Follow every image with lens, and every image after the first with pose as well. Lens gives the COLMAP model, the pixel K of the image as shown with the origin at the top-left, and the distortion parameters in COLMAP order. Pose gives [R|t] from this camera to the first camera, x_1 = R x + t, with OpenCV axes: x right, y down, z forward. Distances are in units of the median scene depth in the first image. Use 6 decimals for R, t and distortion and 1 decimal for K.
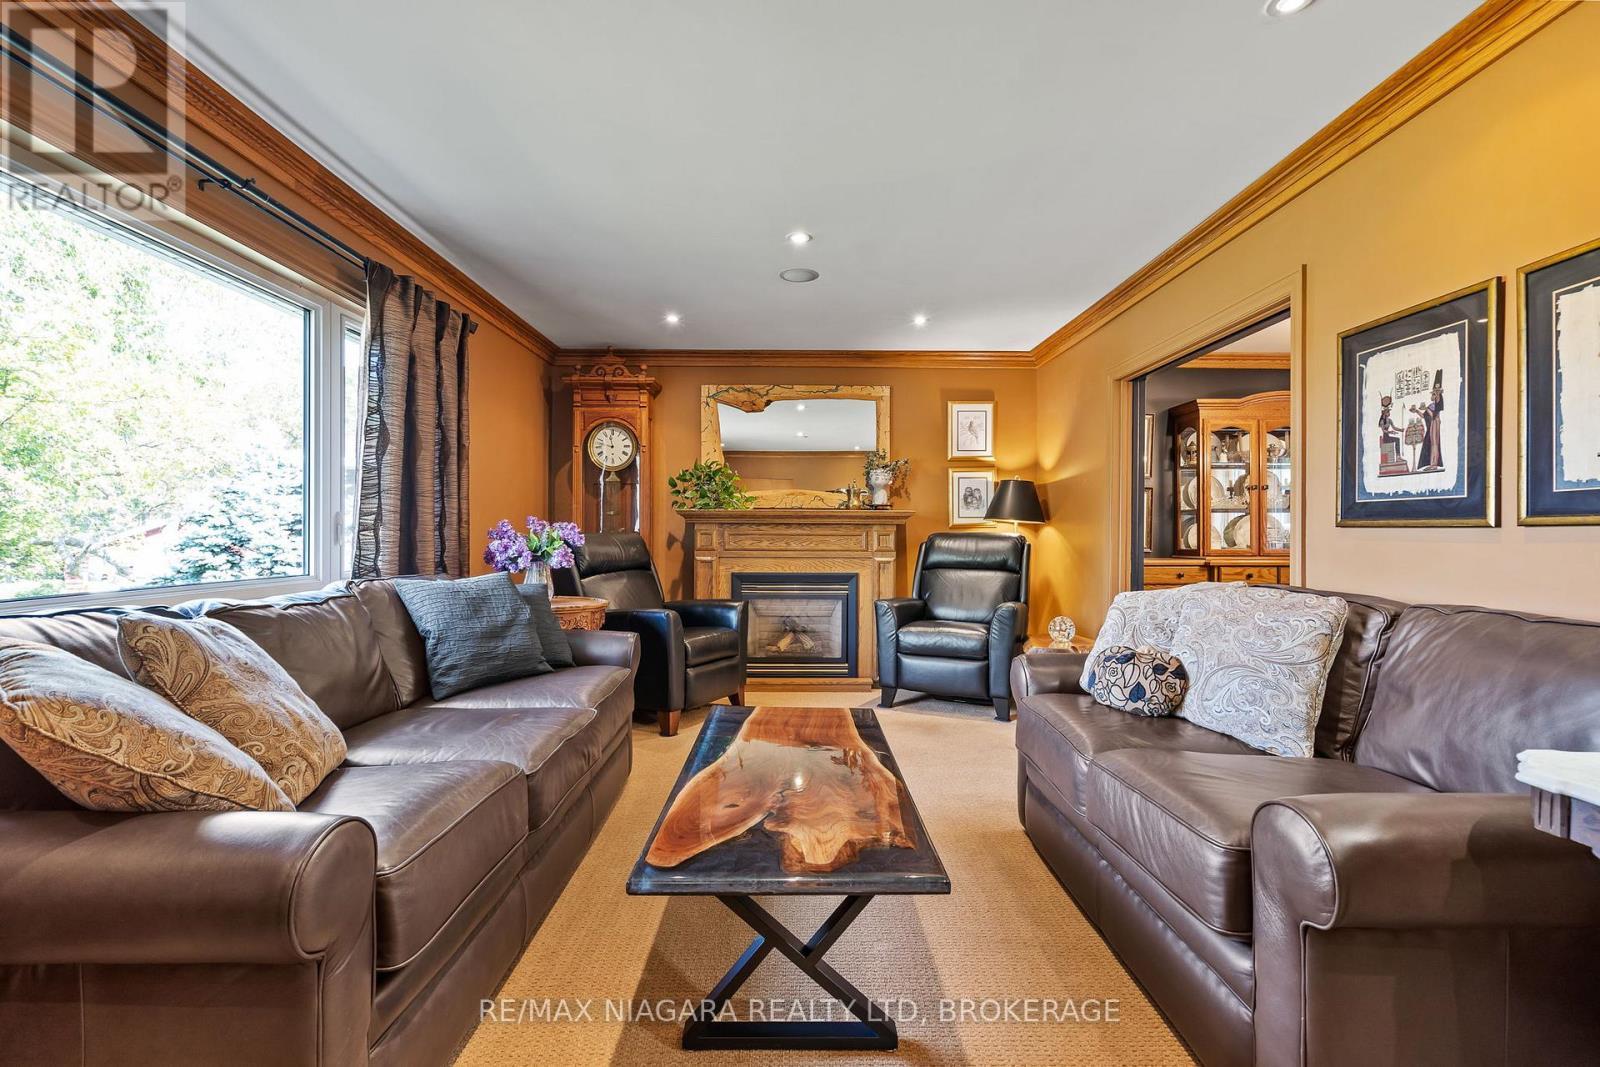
lens RADIAL K [[734.1, 0, 808.4], [0, 734.1, 535.5], [0, 0, 1]] dist [-0.005723, 0.000357]
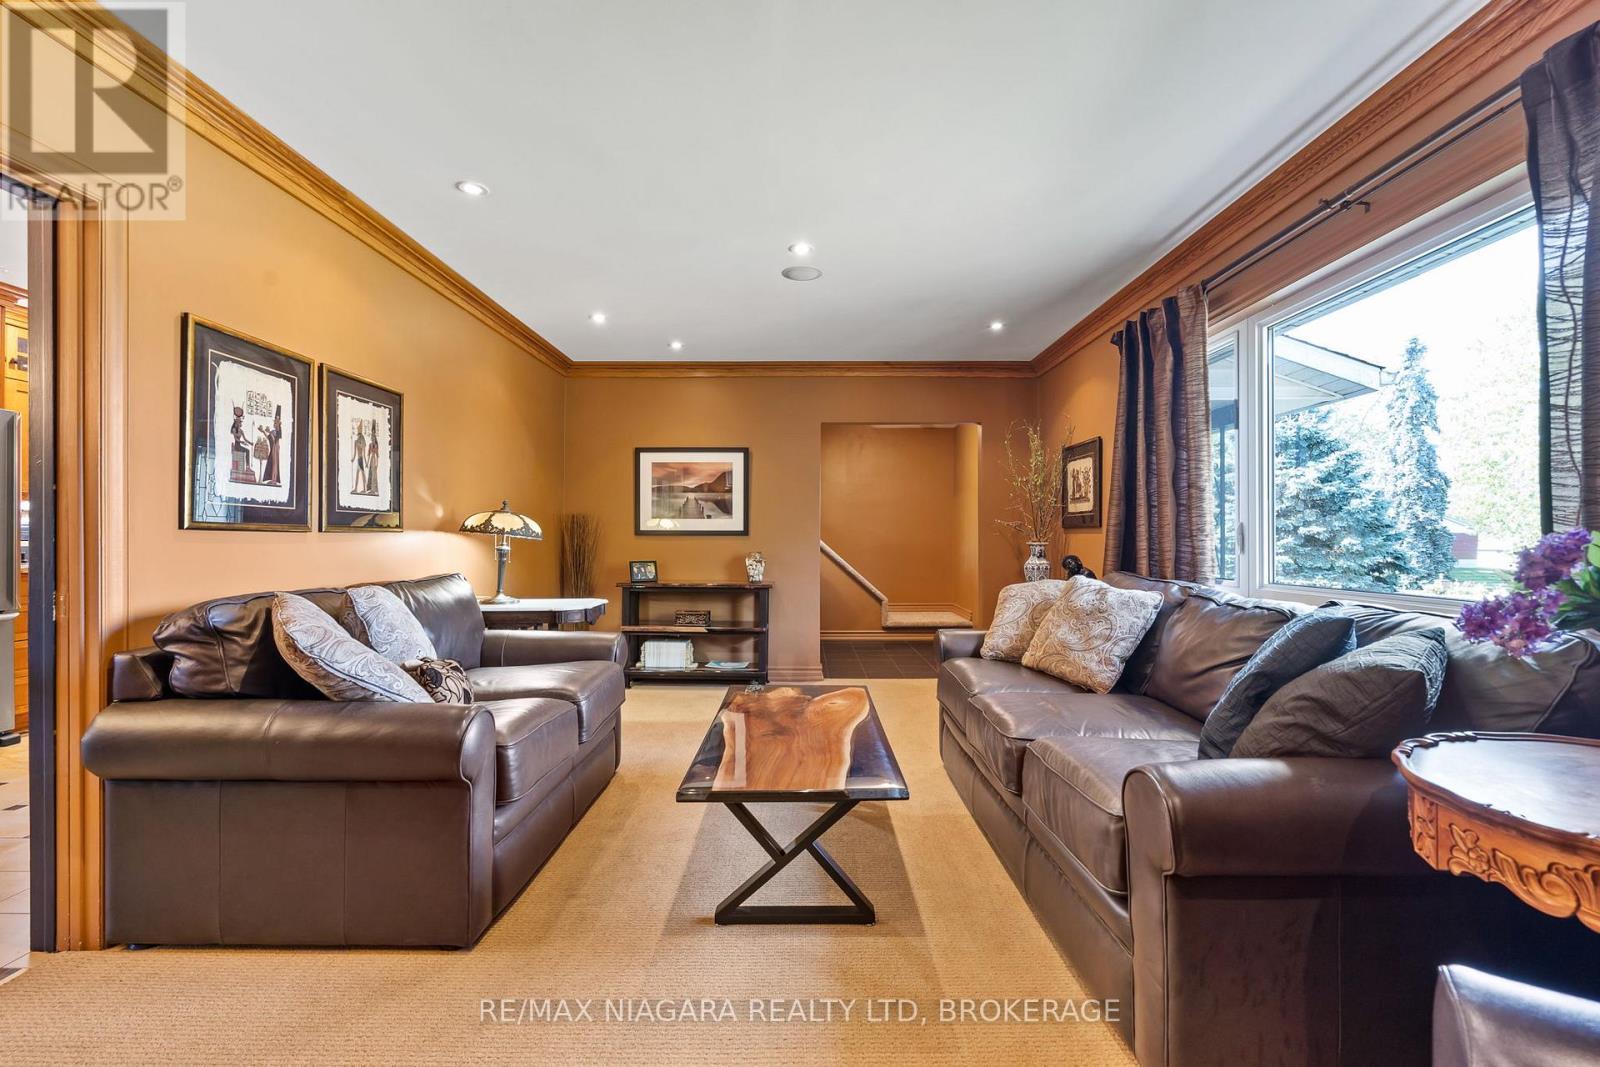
lens RADIAL K [[734.1, 0, 799.3], [0, 734.1, 530.4], [0, 0, 1]] dist [-0.005723, 0.000357]
pose [[-0.999851, -0.005880, 0.016207, -0.044269], [-0.005959, 0.999970, -0.004847, -0.011732], [-0.016178, -0.004943, -0.999857, 2.177155]]
